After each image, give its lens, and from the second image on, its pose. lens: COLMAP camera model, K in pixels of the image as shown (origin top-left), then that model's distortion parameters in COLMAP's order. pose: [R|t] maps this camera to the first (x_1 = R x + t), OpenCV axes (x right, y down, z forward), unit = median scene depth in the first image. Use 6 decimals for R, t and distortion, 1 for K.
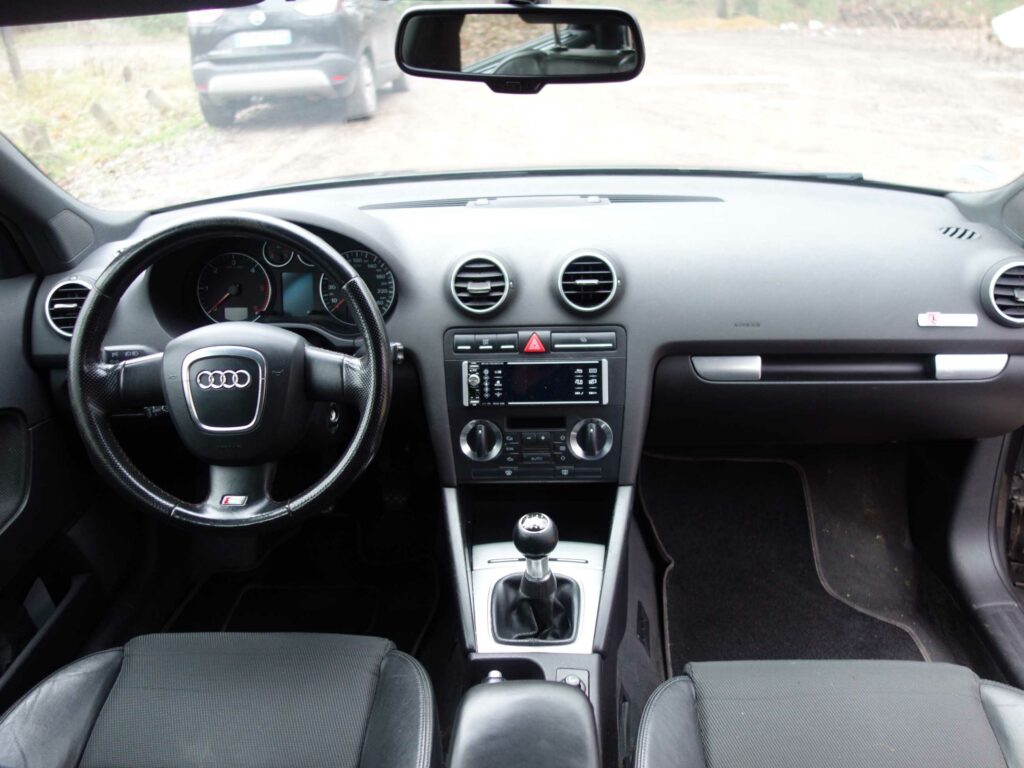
lens RADIAL K [[911.4, 0, 513.8], [0, 911.4, 385.8], [0, 0, 1]] dist [-0.007952, 0.015495]
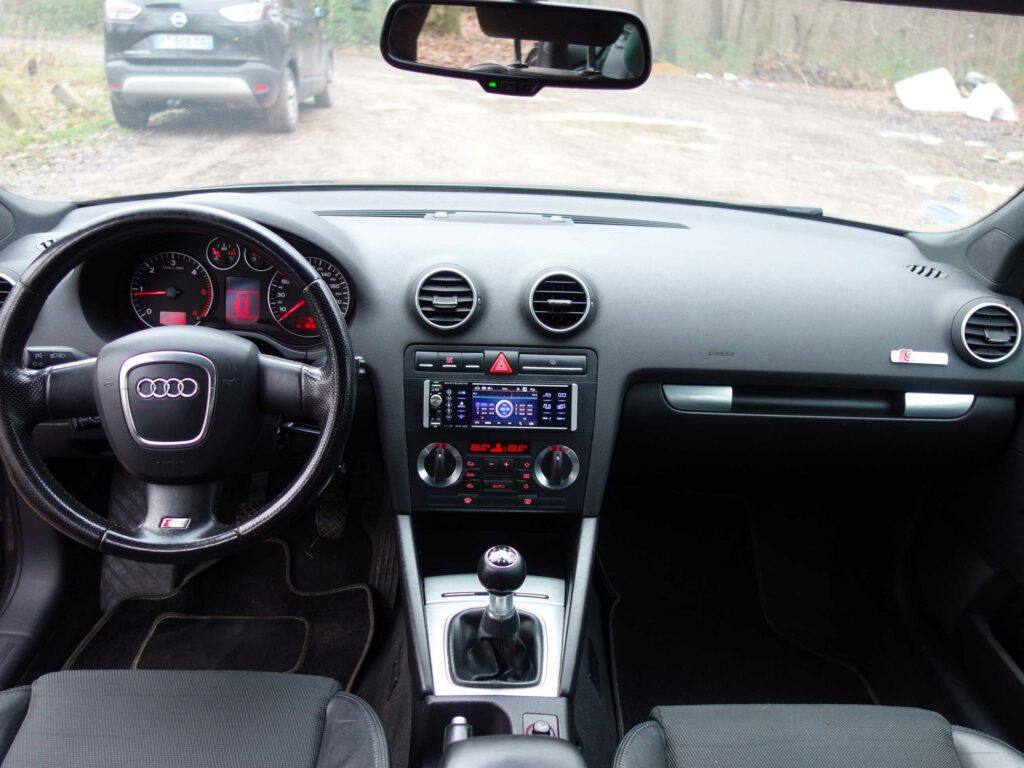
lens RADIAL K [[911.4, 0, 516.2], [0, 911.4, 384.7], [0, 0, 1]] dist [-0.007952, 0.015495]
pose [[0.993779, 0.040041, 0.103923, -0.059396], [-0.037009, 0.998836, -0.030940, 0.003702], [-0.105041, 0.026902, 0.994104, 0.058846]]
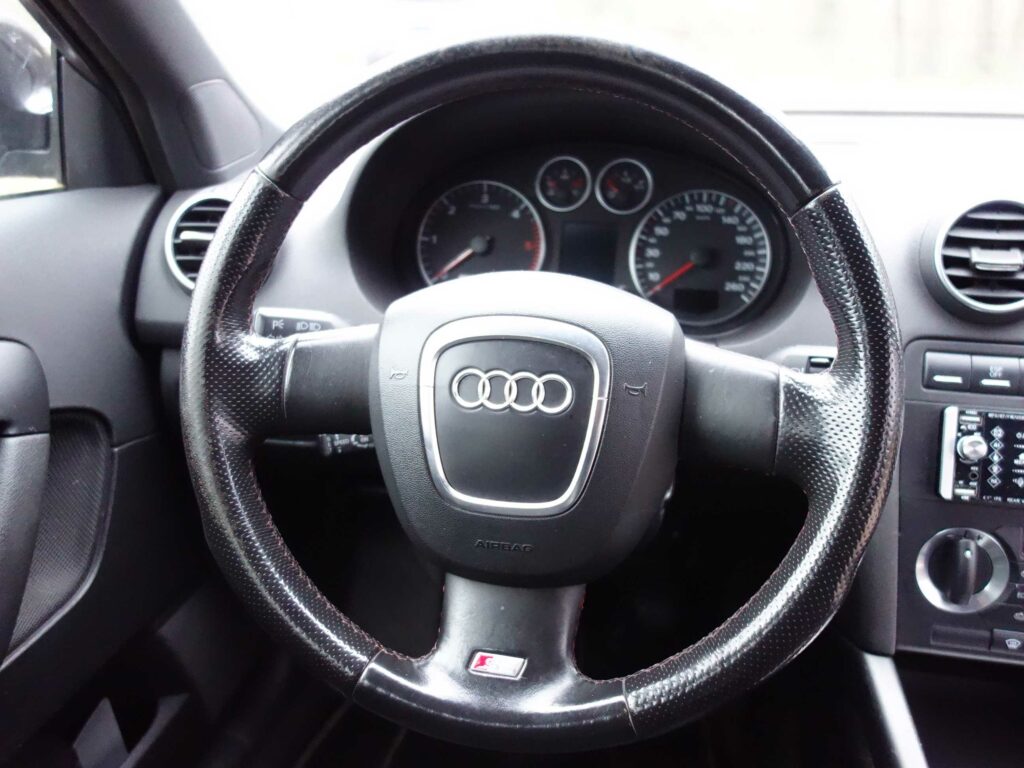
lens RADIAL K [[911.4, 0, 507.9], [0, 911.4, 386.4], [0, 0, 1]] dist [-0.007952, 0.015495]
pose [[0.985529, 0.096374, -0.139440, -0.221454], [-0.103604, 0.993576, -0.045539, 0.009049], [0.134156, 0.059326, 0.989183, 0.482495]]
